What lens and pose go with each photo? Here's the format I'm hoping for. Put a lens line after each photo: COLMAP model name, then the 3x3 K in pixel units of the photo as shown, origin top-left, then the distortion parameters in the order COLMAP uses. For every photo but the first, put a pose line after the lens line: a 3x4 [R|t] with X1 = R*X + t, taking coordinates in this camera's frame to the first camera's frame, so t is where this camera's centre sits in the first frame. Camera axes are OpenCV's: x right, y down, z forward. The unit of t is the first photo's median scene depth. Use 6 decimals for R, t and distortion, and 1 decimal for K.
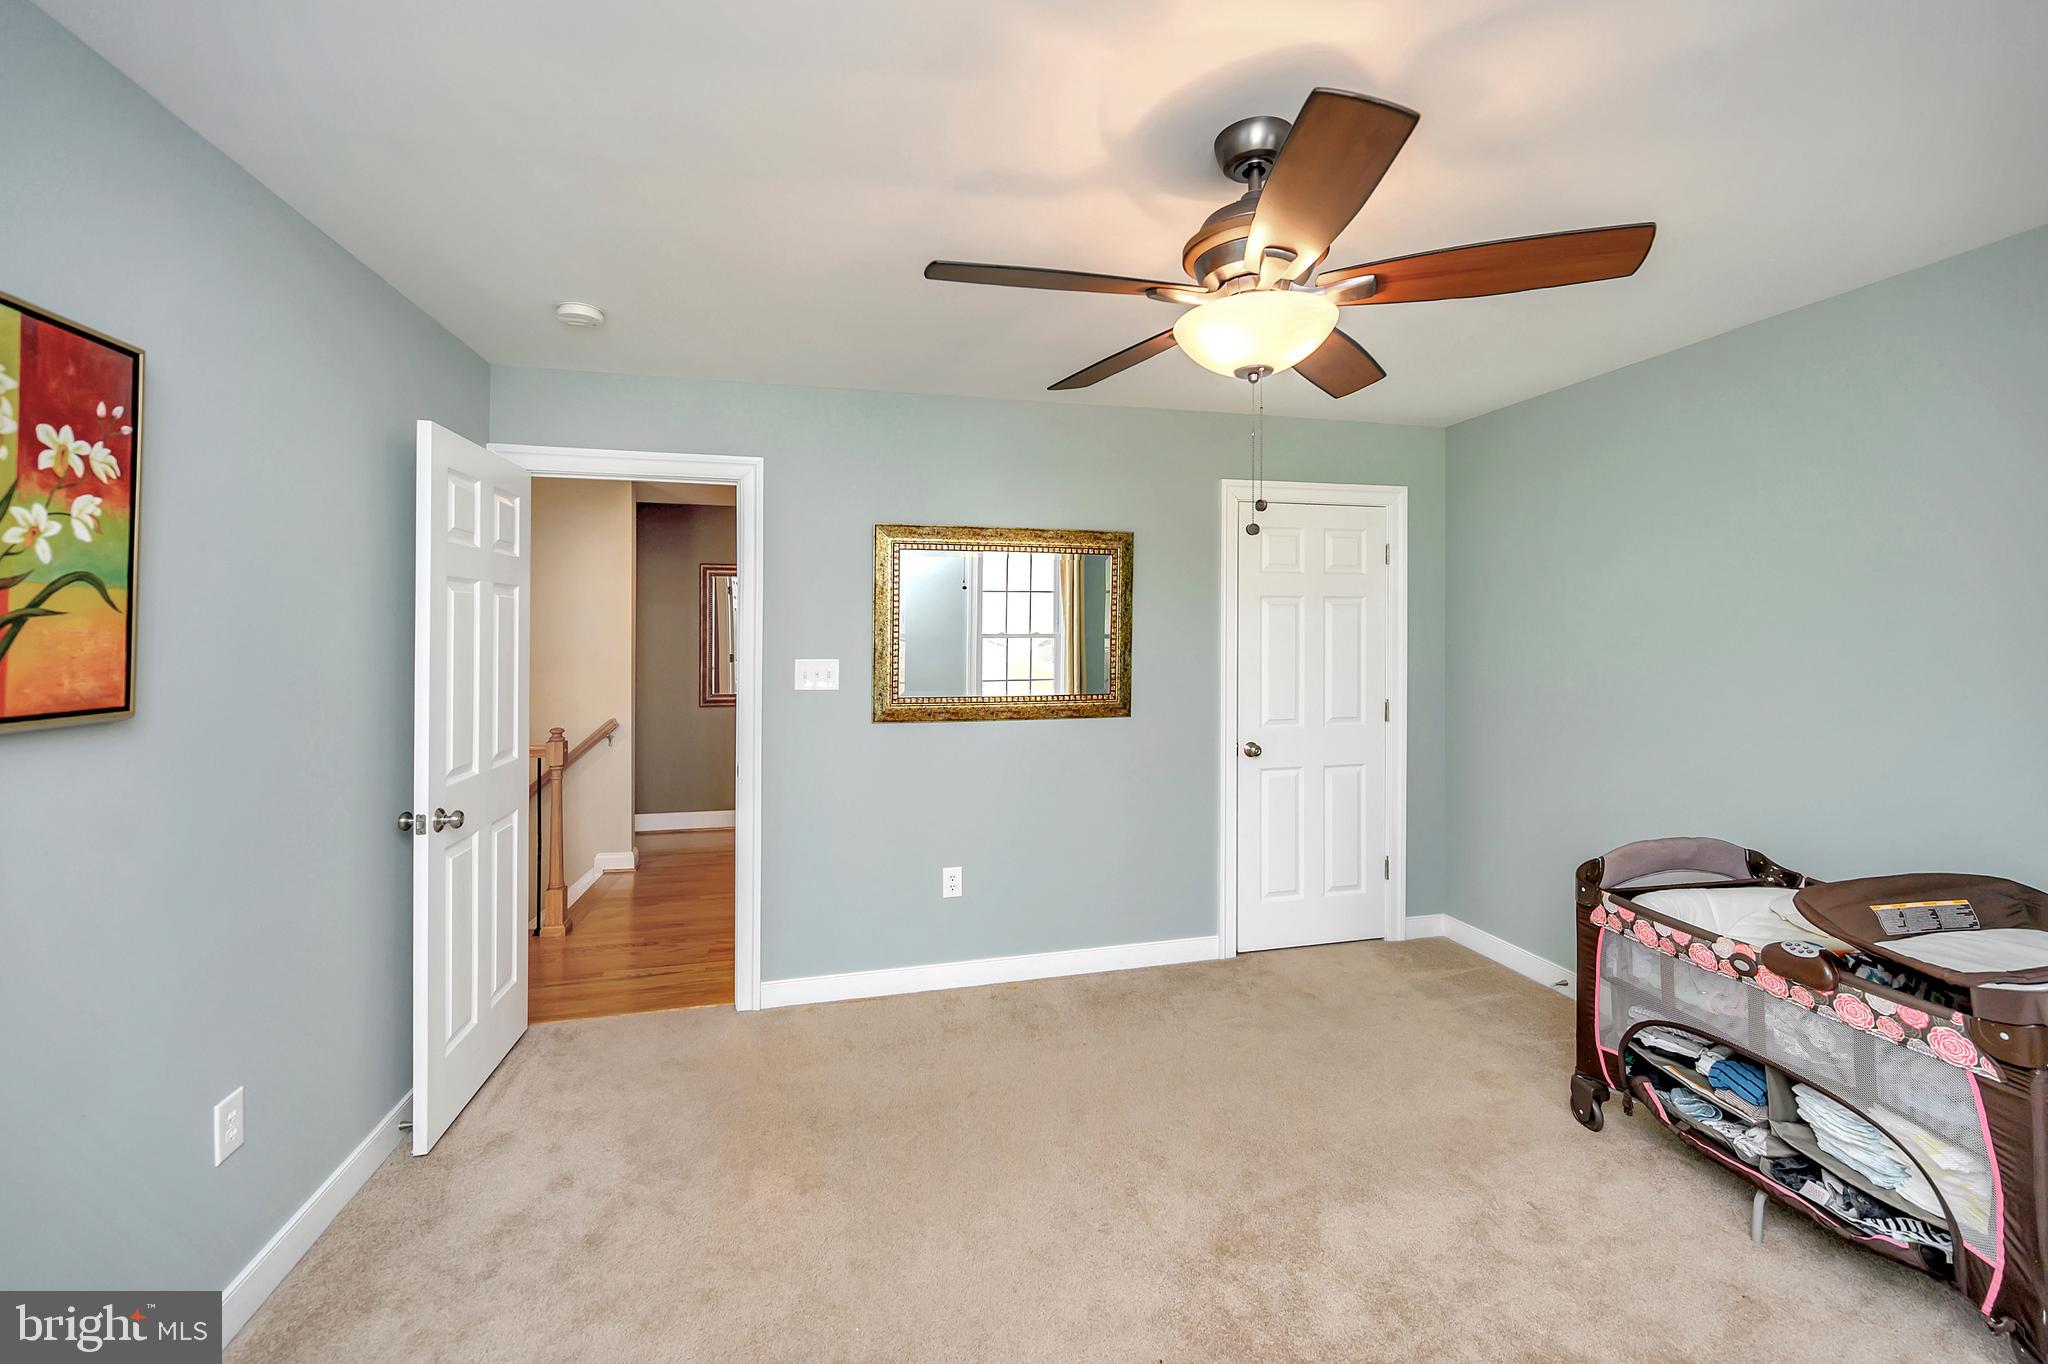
lens RADIAL K [[840.4, 0, 1032.3], [0, 840.4, 634.1], [0, 0, 1]] dist [-0.001181, -0.000079]
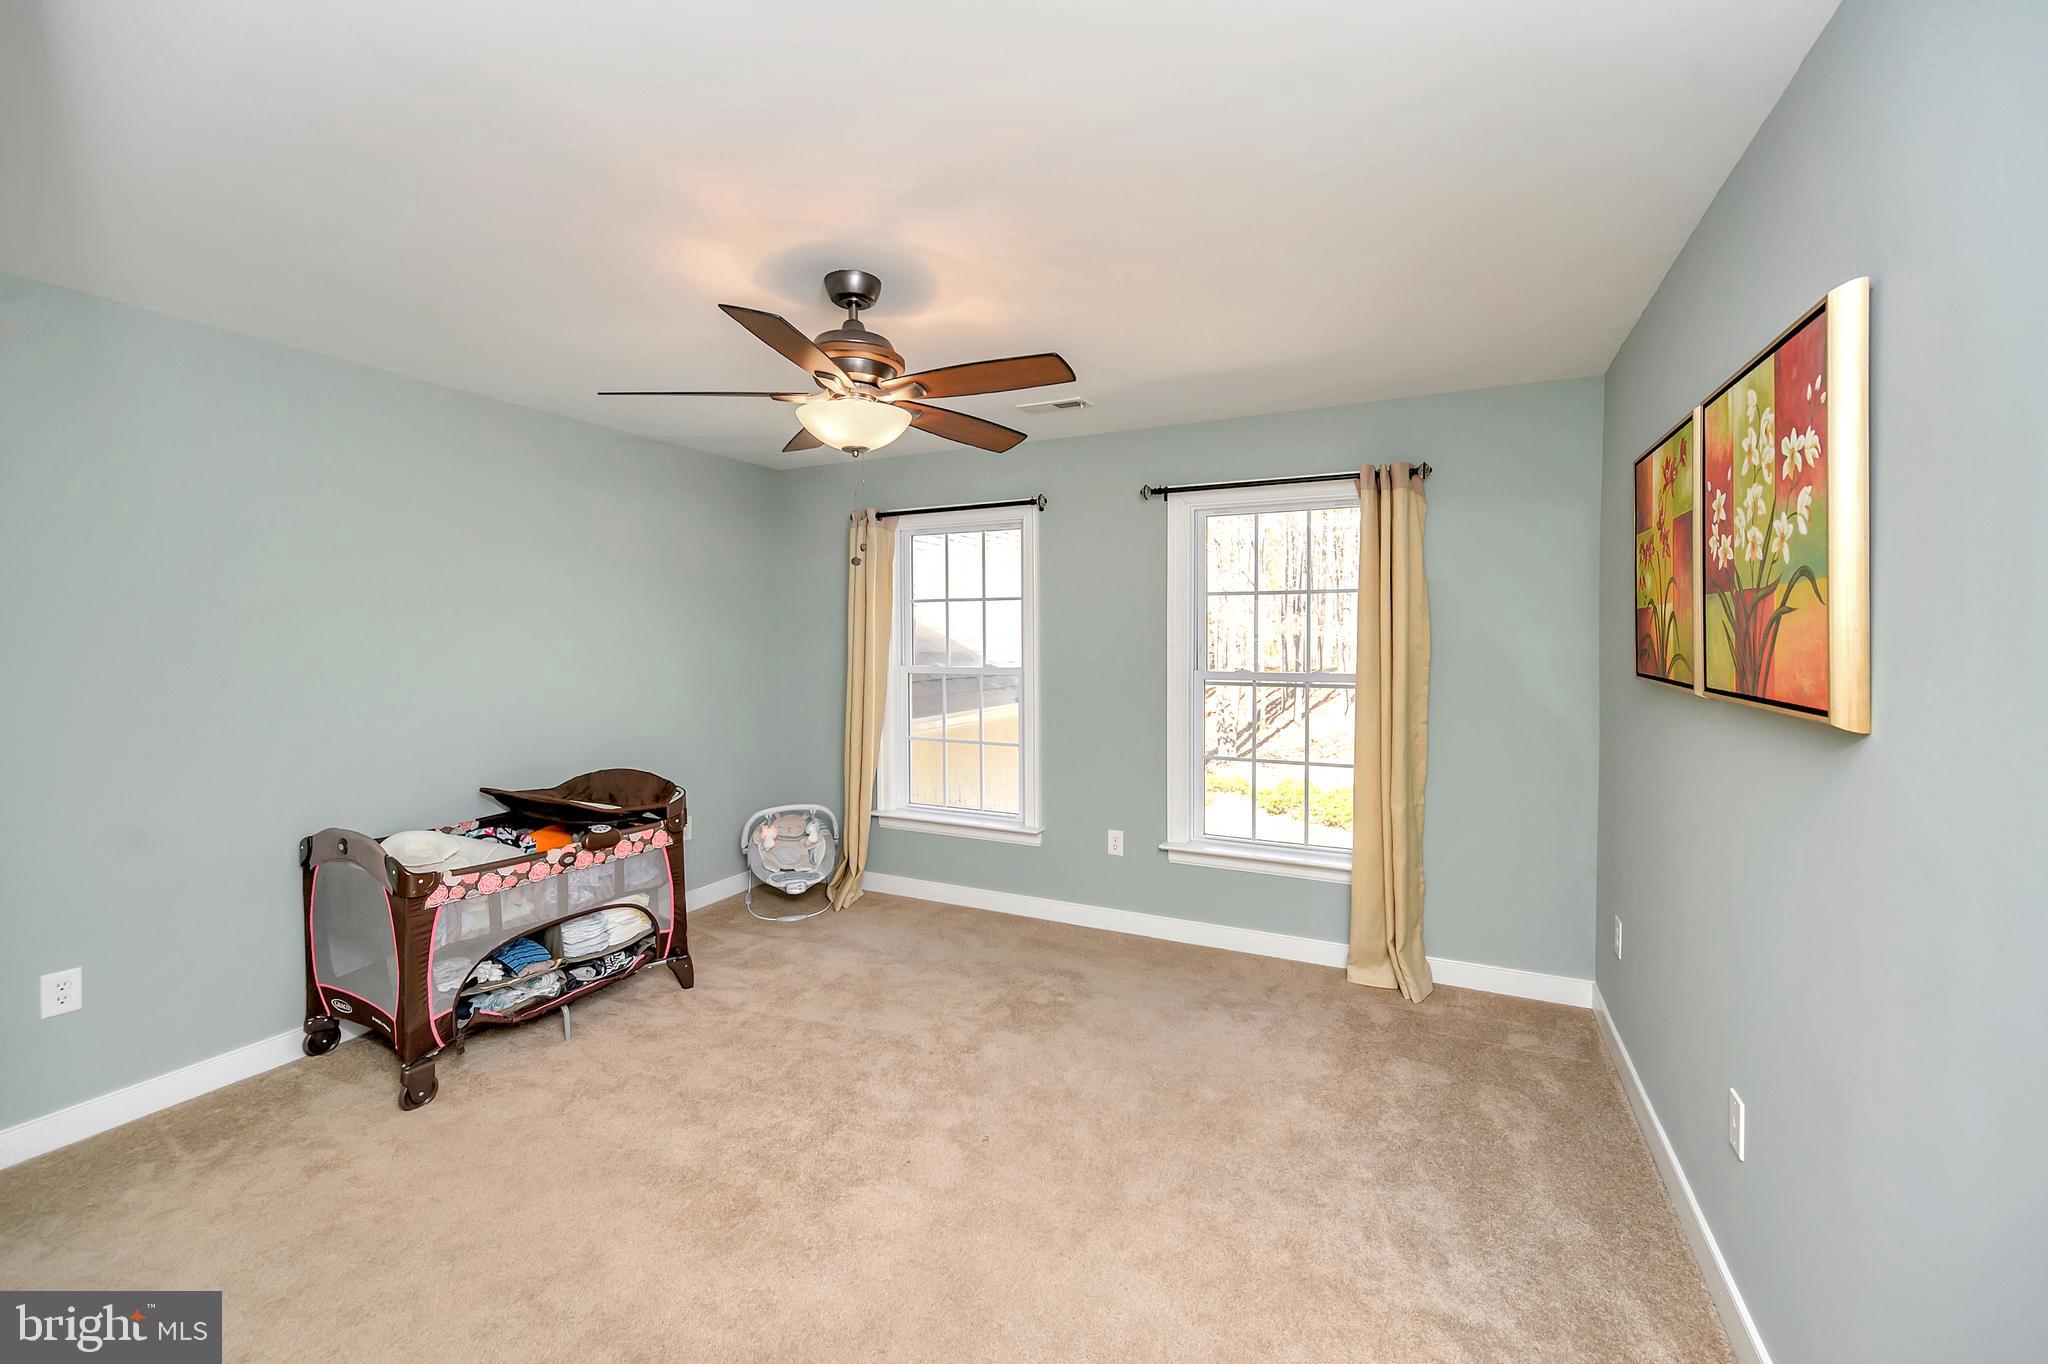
lens RADIAL K [[840.4, 0, 1032.3], [0, 840.4, 634.1], [0, 0, 1]] dist [-0.001181, -0.000079]
pose [[-0.772985, 0.005483, 0.634401, -0.851856], [0.002977, 0.999983, -0.005015, 0.004577], [-0.634417, -0.001988, -0.772988, 1.878438]]
